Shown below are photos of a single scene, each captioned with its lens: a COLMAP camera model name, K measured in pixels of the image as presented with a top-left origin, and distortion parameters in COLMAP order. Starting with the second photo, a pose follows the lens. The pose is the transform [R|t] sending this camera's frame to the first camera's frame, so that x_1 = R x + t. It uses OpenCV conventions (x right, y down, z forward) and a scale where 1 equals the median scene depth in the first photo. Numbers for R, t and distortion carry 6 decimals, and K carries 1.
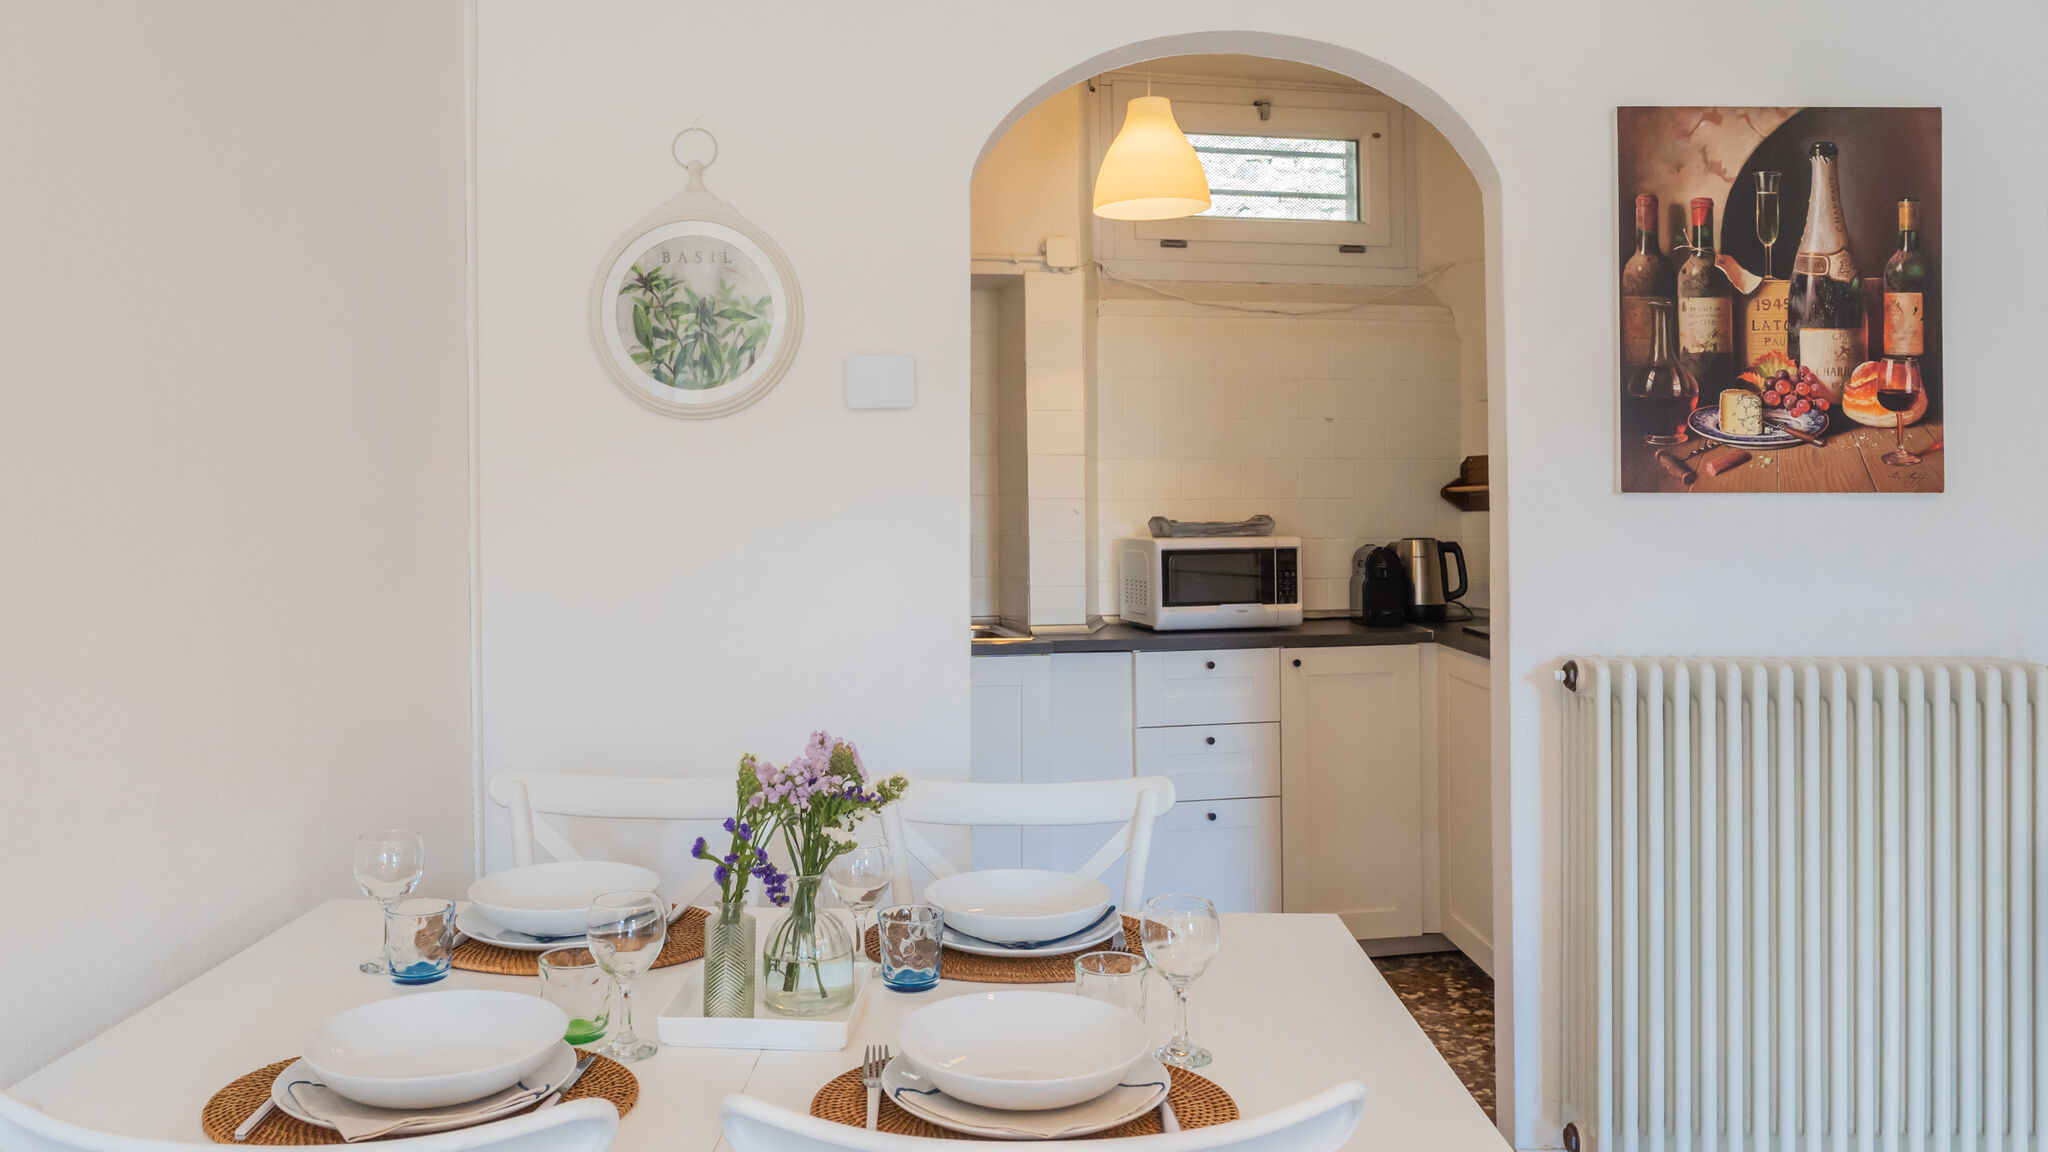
lens RADIAL K [[1545.1, 0, 999.3], [0, 1545.1, 507.3], [0, 0, 1]] dist [0.010055, 0.001454]
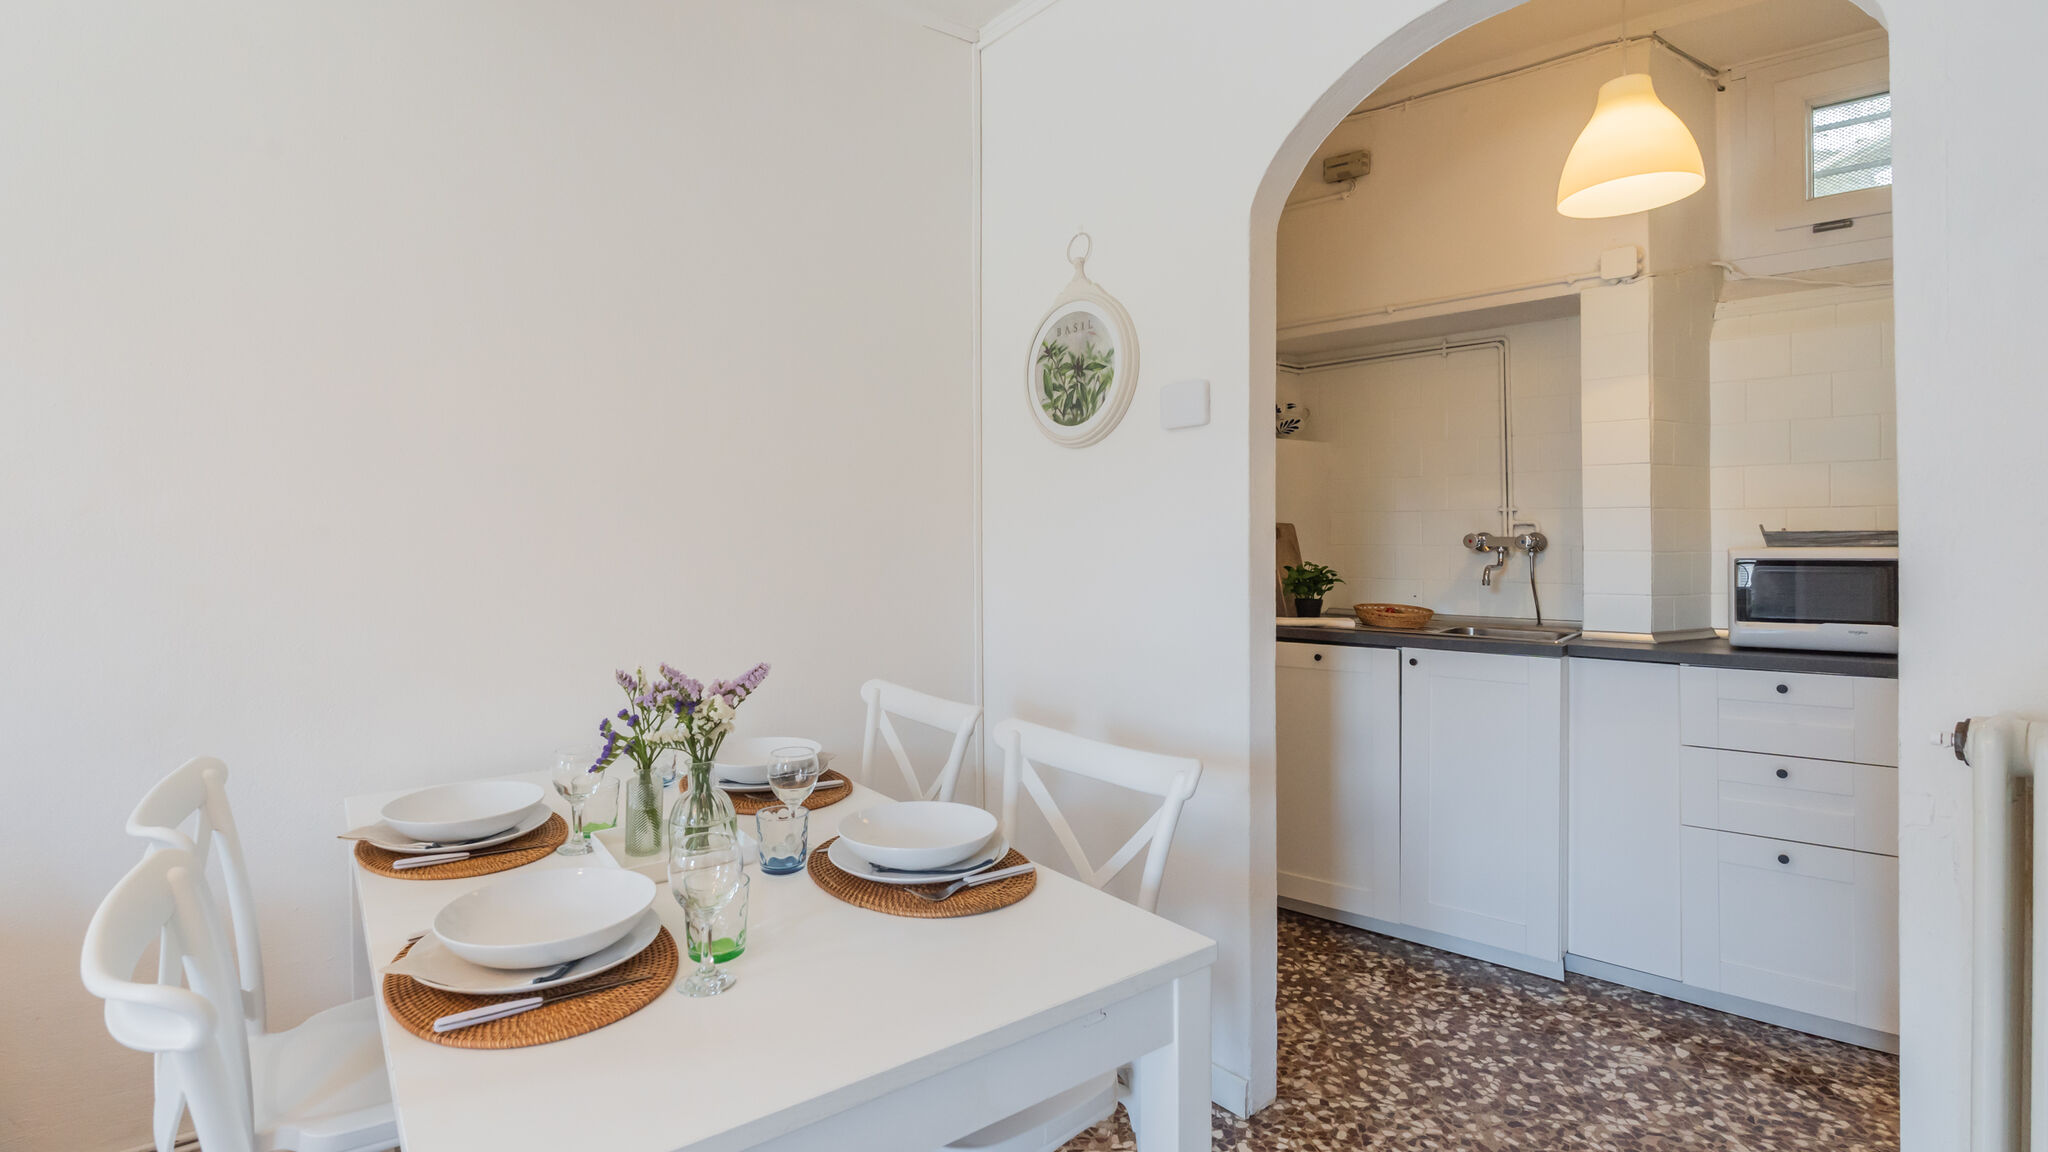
lens RADIAL K [[938.7, 0, 982.0], [0, 938.7, 541.7], [0, 0, 1]] dist [-0.003680, 0.000811]
pose [[0.601932, 0.000275, -0.798547, 0.411719], [-0.000518, 1.000000, -0.000046, 0.025641], [0.798547, 0.000441, 0.601932, 0.440655]]
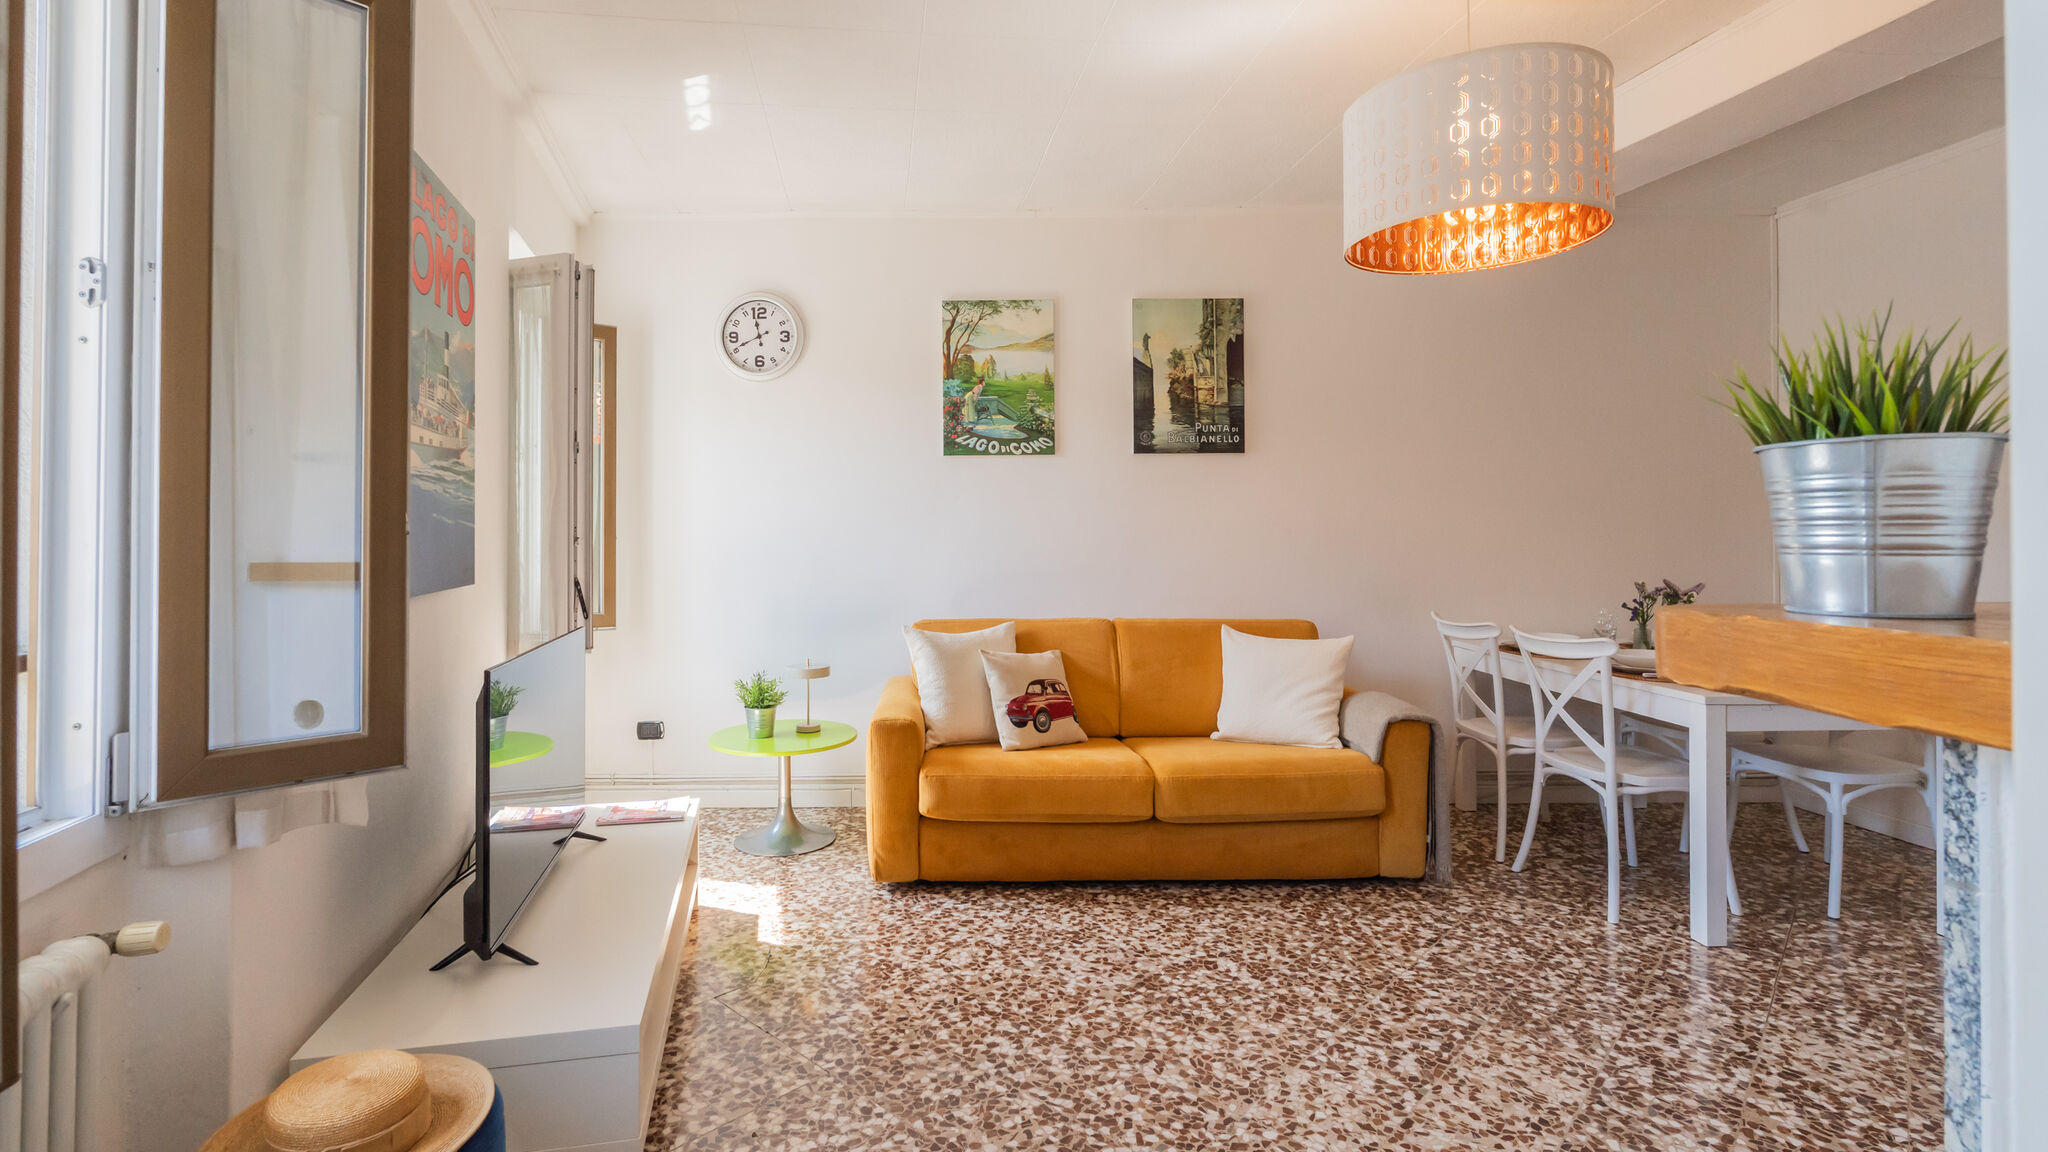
lens RADIAL K [[938.7, 0, 973.9], [0, 938.7, 528.1], [0, 0, 1]] dist [-0.003680, 0.000811]
pose [[0.052264, -0.001287, -0.998632, 1.076970], [-0.002898, 0.999995, -0.001441, 0.028380], [0.998629, 0.002970, 0.052260, -0.343865]]
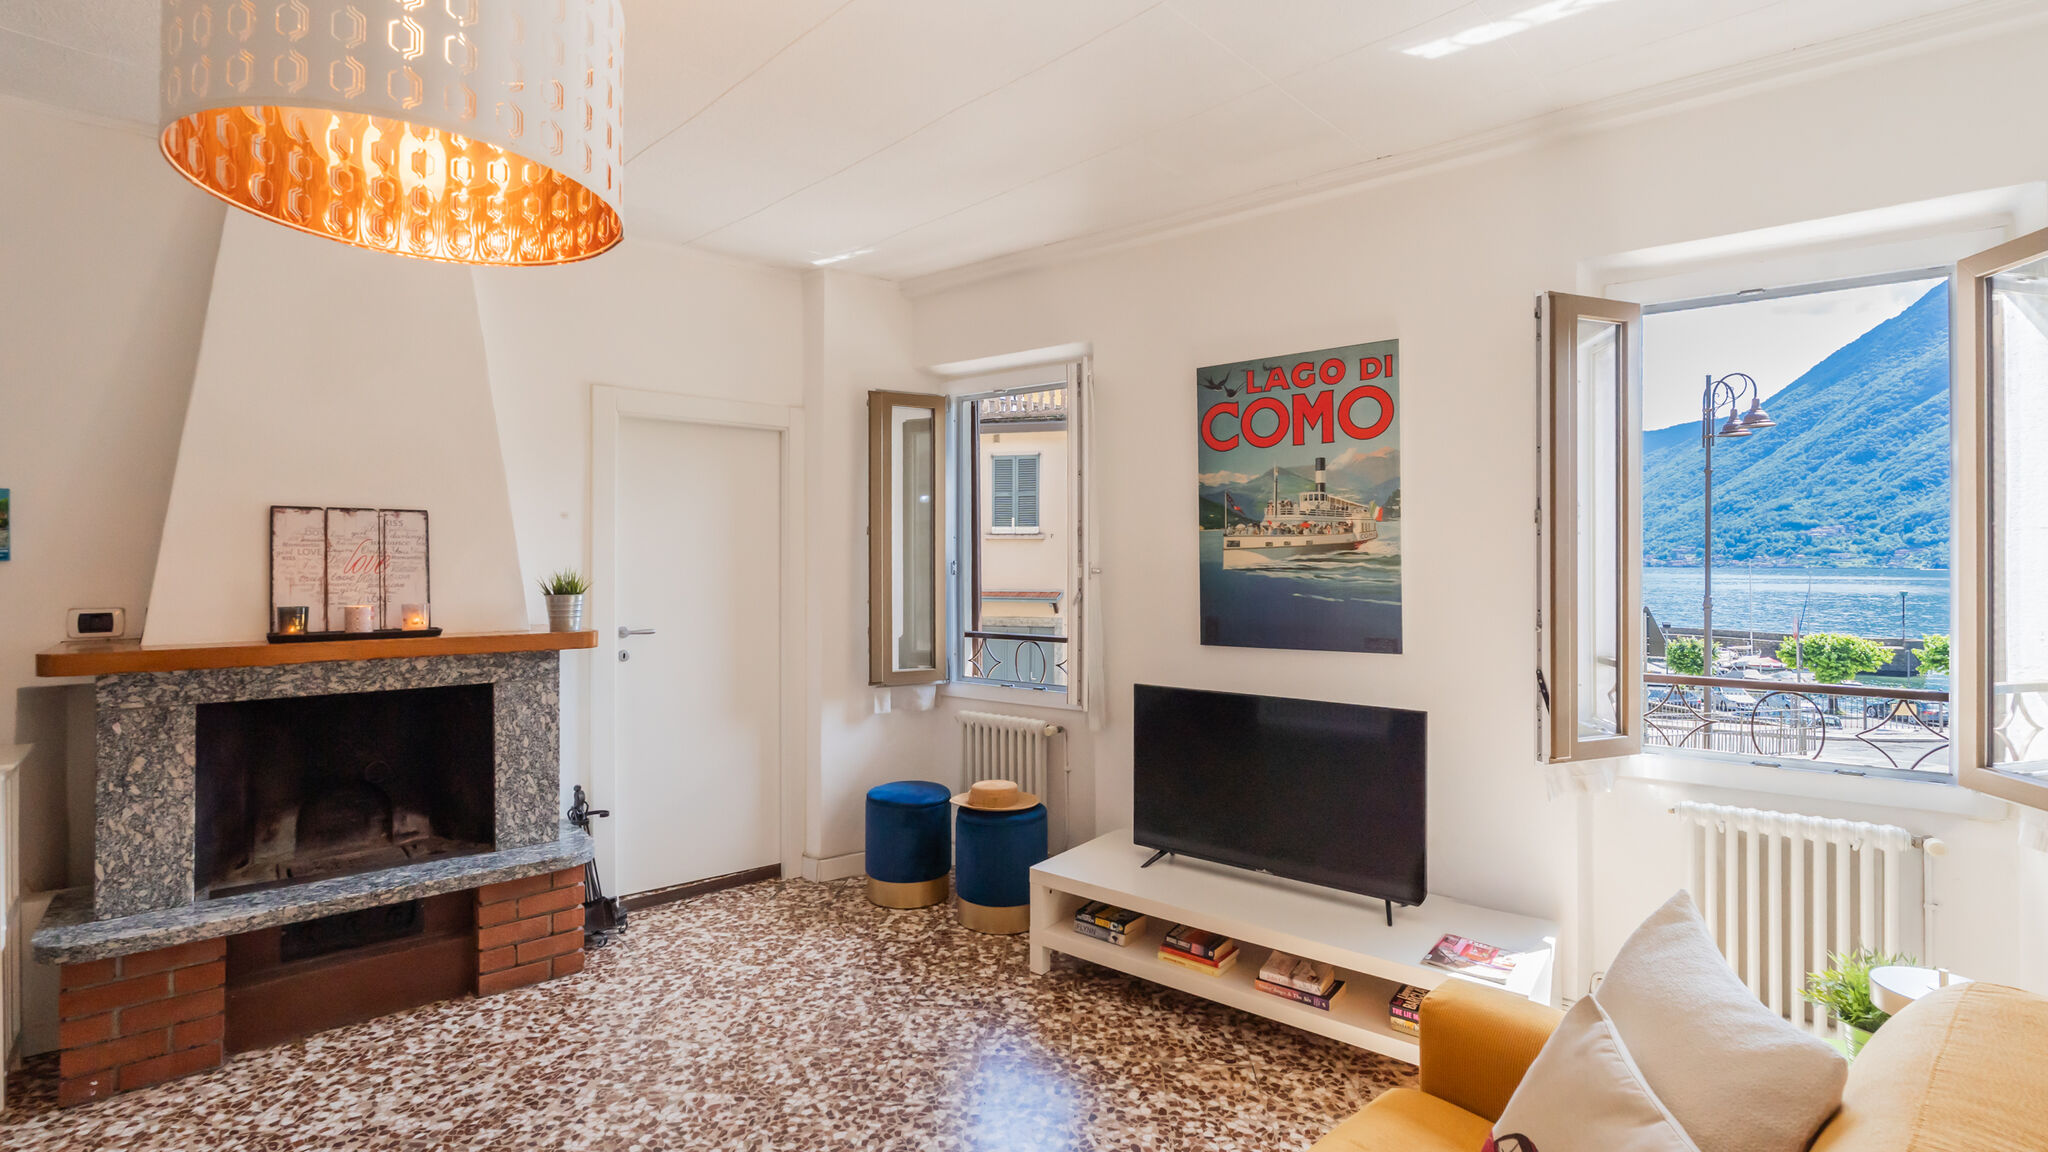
lens RADIAL K [[938.7, 0, 1028.1], [0, 938.7, 558.9], [0, 0, 1]] dist [-0.003680, 0.000811]
pose [[-0.692504, 0.010882, 0.721332, -0.315949], [0.011700, 0.999924, -0.003853, -0.024041], [-0.721319, 0.005772, -0.692579, 0.245997]]
